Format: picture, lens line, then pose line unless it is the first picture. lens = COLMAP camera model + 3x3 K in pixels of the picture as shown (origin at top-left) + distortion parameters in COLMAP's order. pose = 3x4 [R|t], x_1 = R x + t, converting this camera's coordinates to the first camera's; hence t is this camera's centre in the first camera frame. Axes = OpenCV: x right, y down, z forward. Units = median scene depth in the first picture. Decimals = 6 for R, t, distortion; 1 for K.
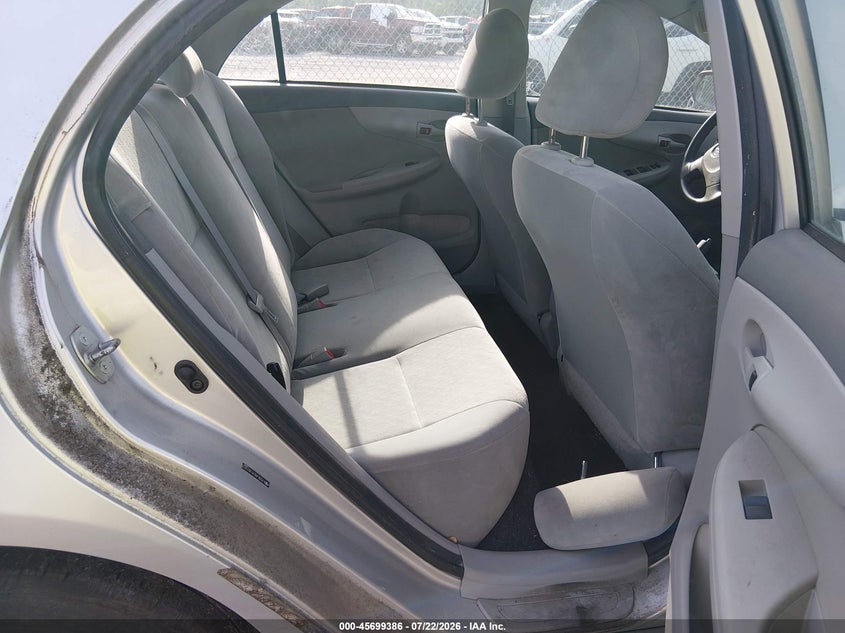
lens RADIAL K [[628.6, 0, 426.2], [0, 628.6, 310.9], [0, 0, 1]] dist [0.069888, -0.112995]
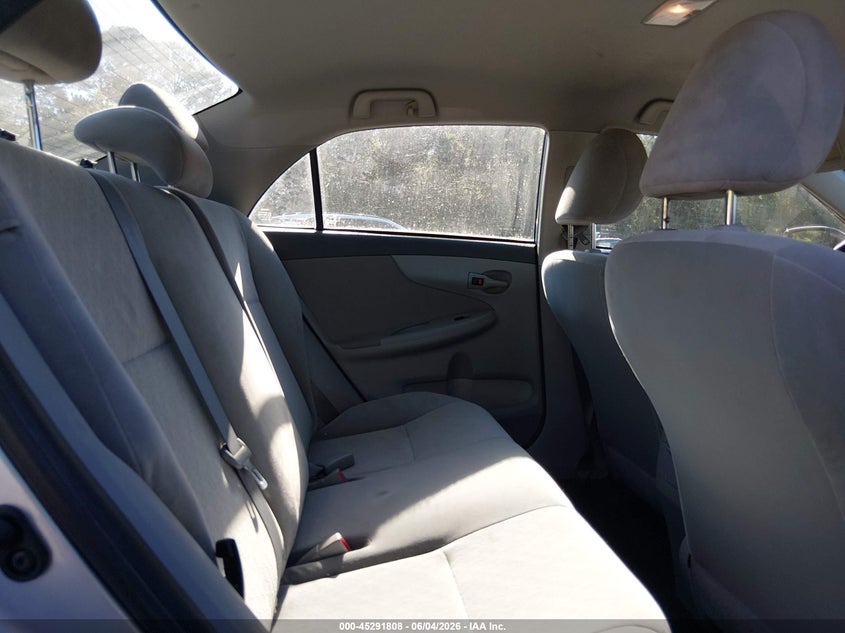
lens RADIAL K [[628.6, 0, 426.2], [0, 628.6, 310.9], [0, 0, 1]] dist [0.069888, -0.112995]
pose [[0.997430, -0.004737, -0.071489, -0.011045], [-0.018300, 0.947870, -0.318130, 0.031995], [0.069269, 0.318621, 0.945348, 0.199284]]
